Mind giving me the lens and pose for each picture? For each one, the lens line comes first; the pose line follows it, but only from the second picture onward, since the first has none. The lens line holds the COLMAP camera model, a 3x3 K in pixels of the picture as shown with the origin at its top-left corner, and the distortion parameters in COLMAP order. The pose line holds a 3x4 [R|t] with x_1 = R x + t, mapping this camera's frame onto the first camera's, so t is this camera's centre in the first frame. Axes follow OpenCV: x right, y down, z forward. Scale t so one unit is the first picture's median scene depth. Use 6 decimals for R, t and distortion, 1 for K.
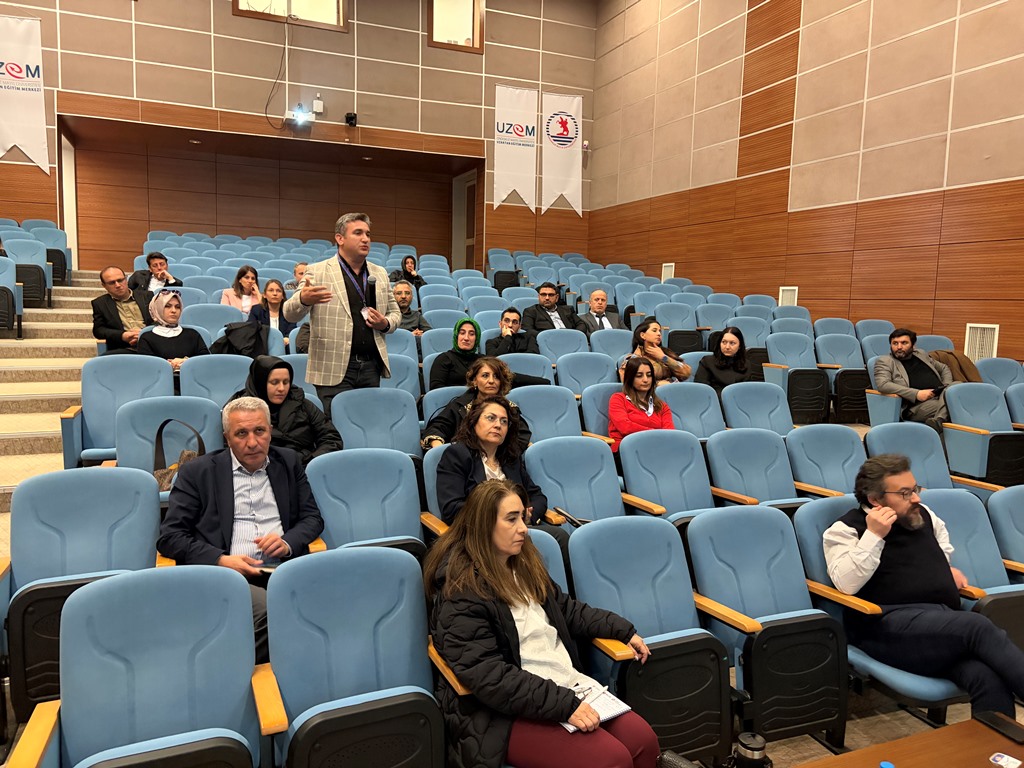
lens RADIAL K [[767.4, 0, 509.4], [0, 767.4, 382.3], [0, 0, 1]] dist [0.041689, -0.053106]
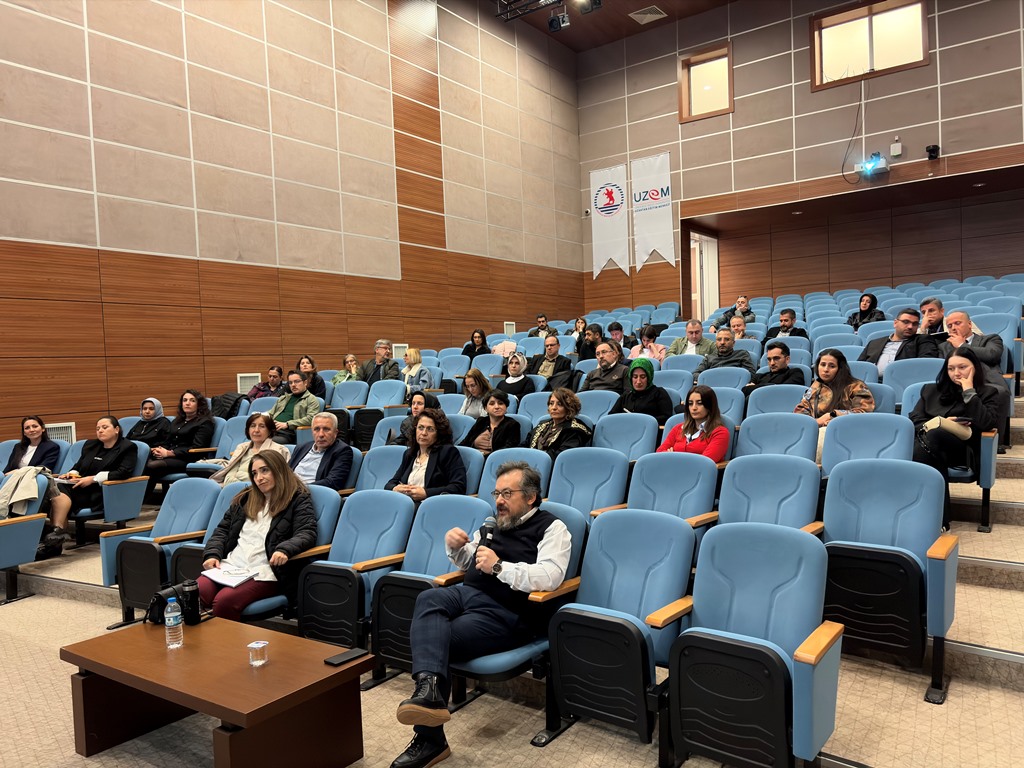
lens RADIAL K [[767.4, 0, 509.4], [0, 767.4, 382.3], [0, 0, 1]] dist [0.041689, -0.053106]
pose [[0.527919, -0.035918, -0.848535, 0.348888], [-0.027207, 0.997877, -0.059166, 0.010332], [0.848859, 0.054321, 0.525822, 0.090692]]
